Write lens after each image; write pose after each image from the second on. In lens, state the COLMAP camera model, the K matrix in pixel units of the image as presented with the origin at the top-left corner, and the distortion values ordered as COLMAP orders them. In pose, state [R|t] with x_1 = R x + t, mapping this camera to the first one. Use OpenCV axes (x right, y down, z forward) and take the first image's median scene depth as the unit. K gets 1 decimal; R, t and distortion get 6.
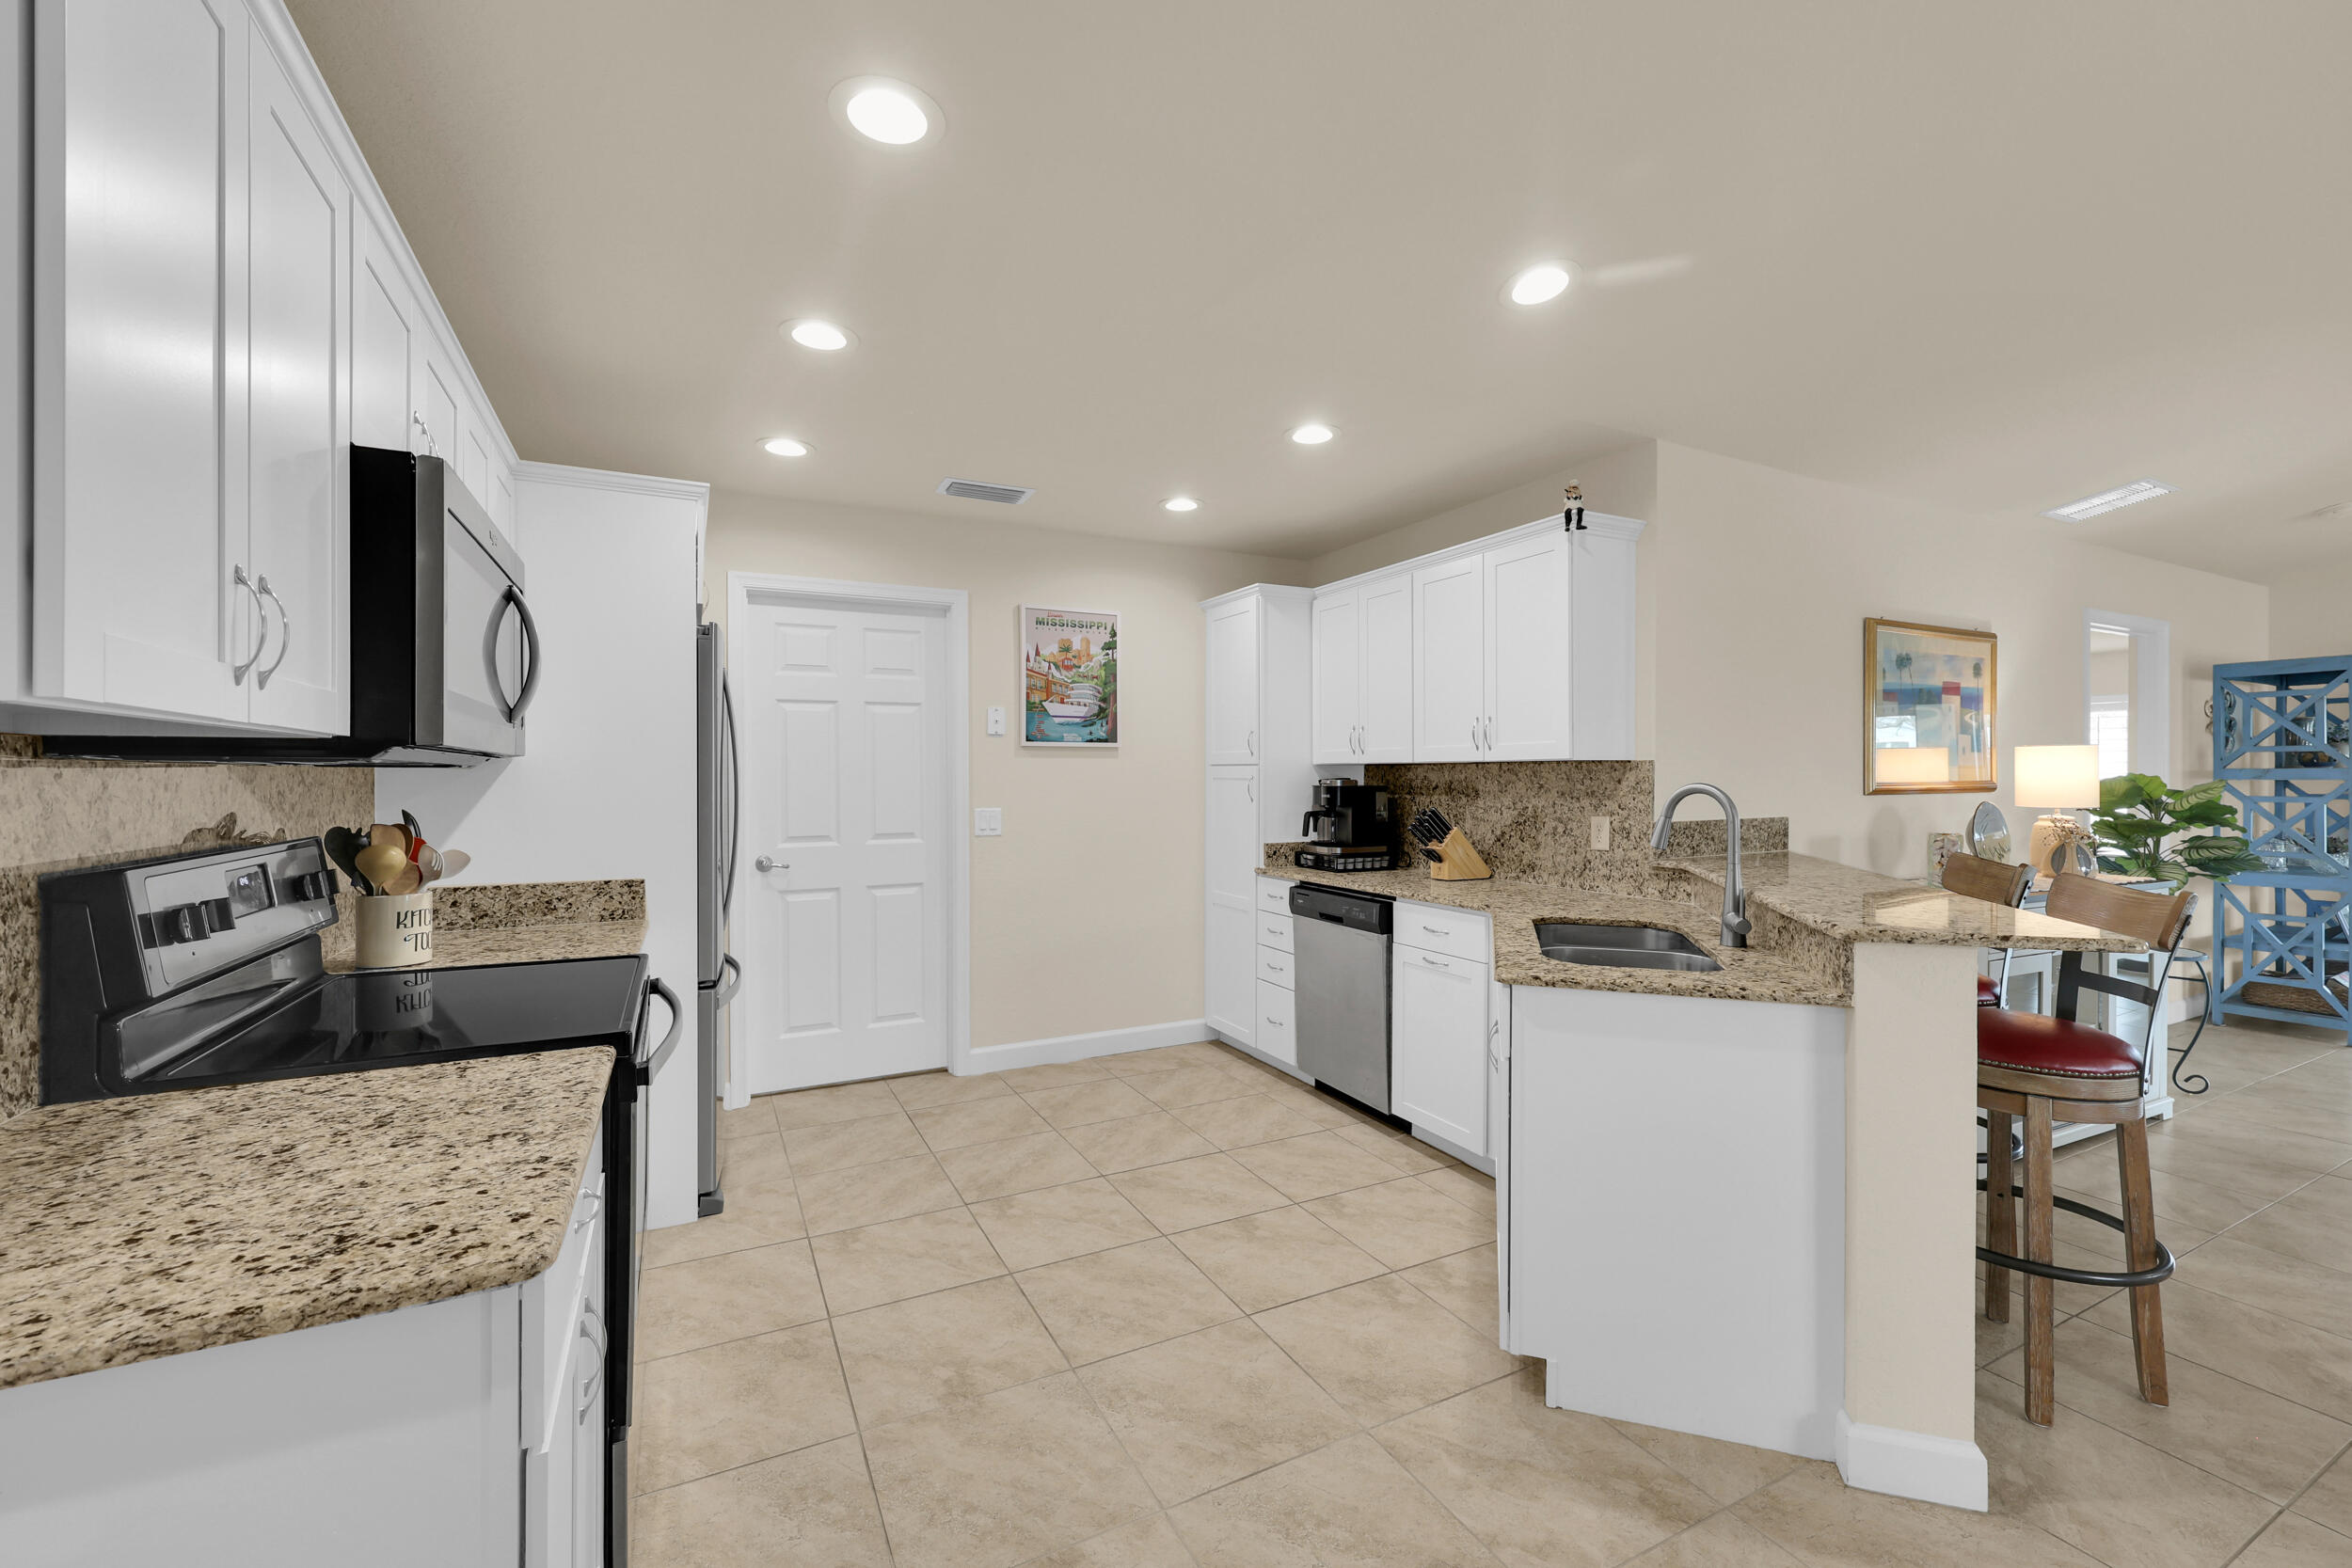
lens RADIAL K [[970.0, 0, 1176.0], [0, 970.0, 784.0], [0, 0, 1]] dist [-0.001262, -0.000019]
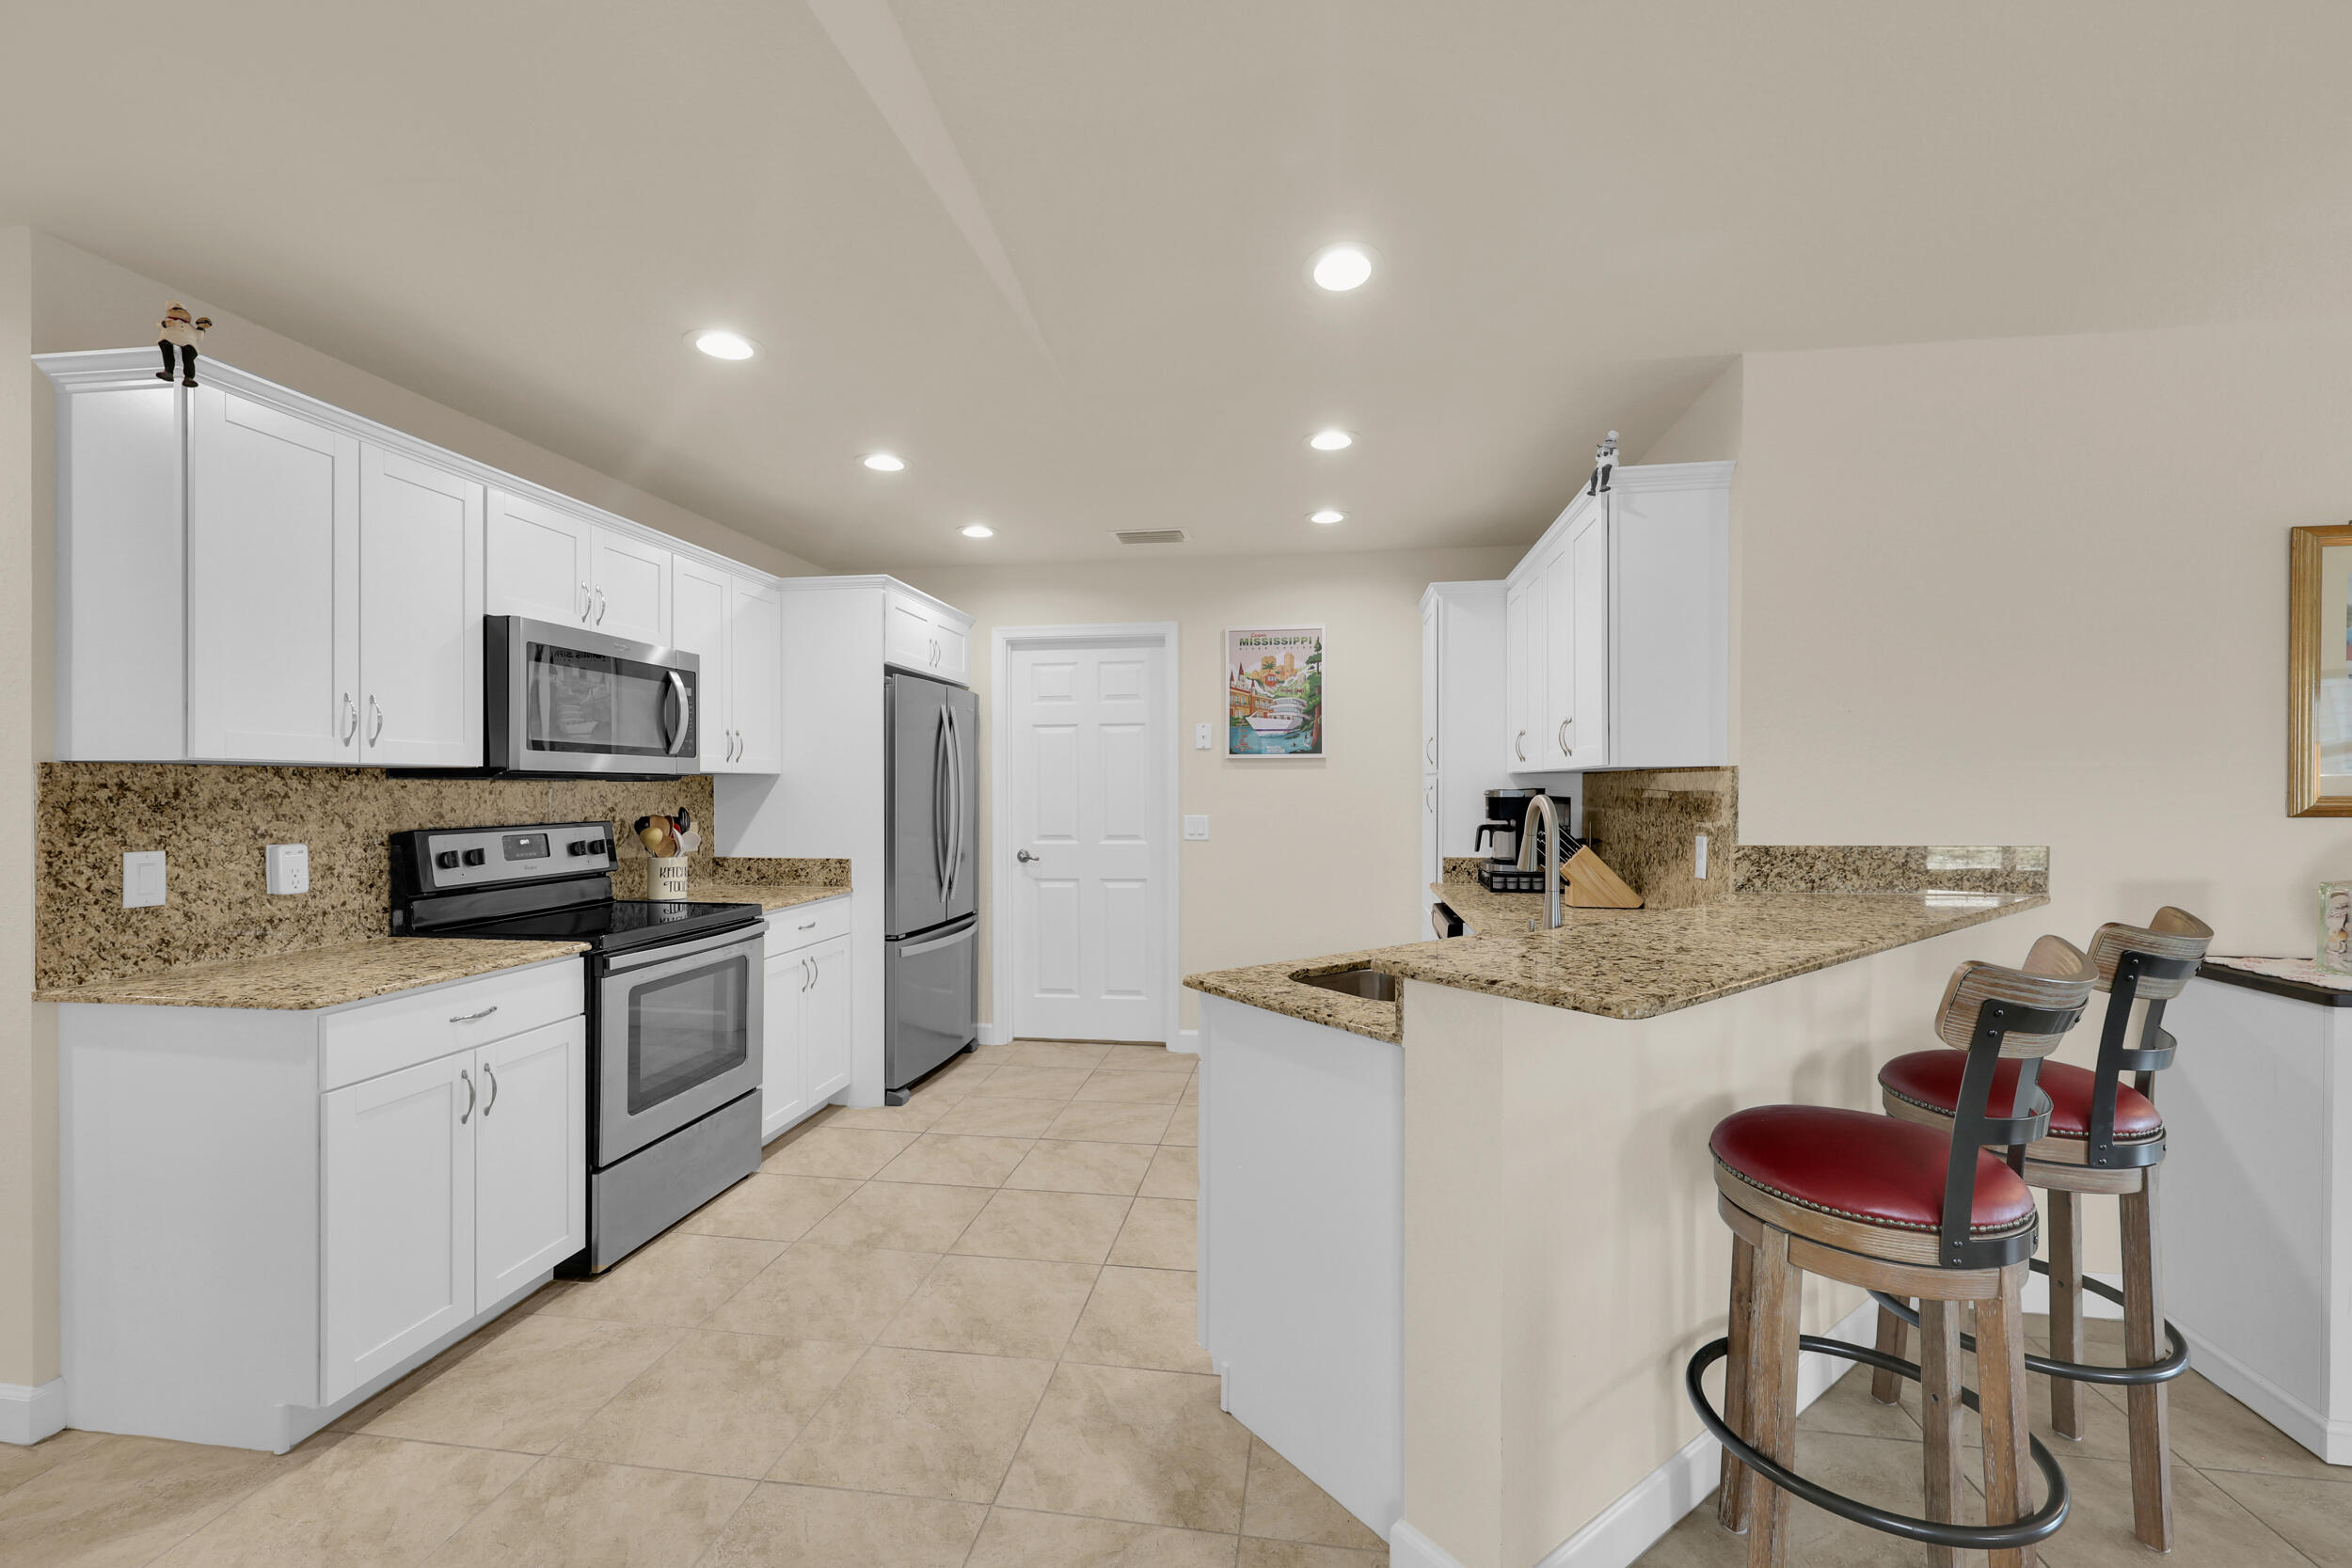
lens RADIAL K [[998.8, 0, 1172.2], [0, 998.8, 796.7], [0, 0, 1]] dist [0.000571, 0.000079]
pose [[0.808146, 0.005520, -0.588956, 0.501437], [-0.004008, 0.999984, 0.003873, -0.000613], [0.588968, -0.000769, 0.808156, 0.066250]]
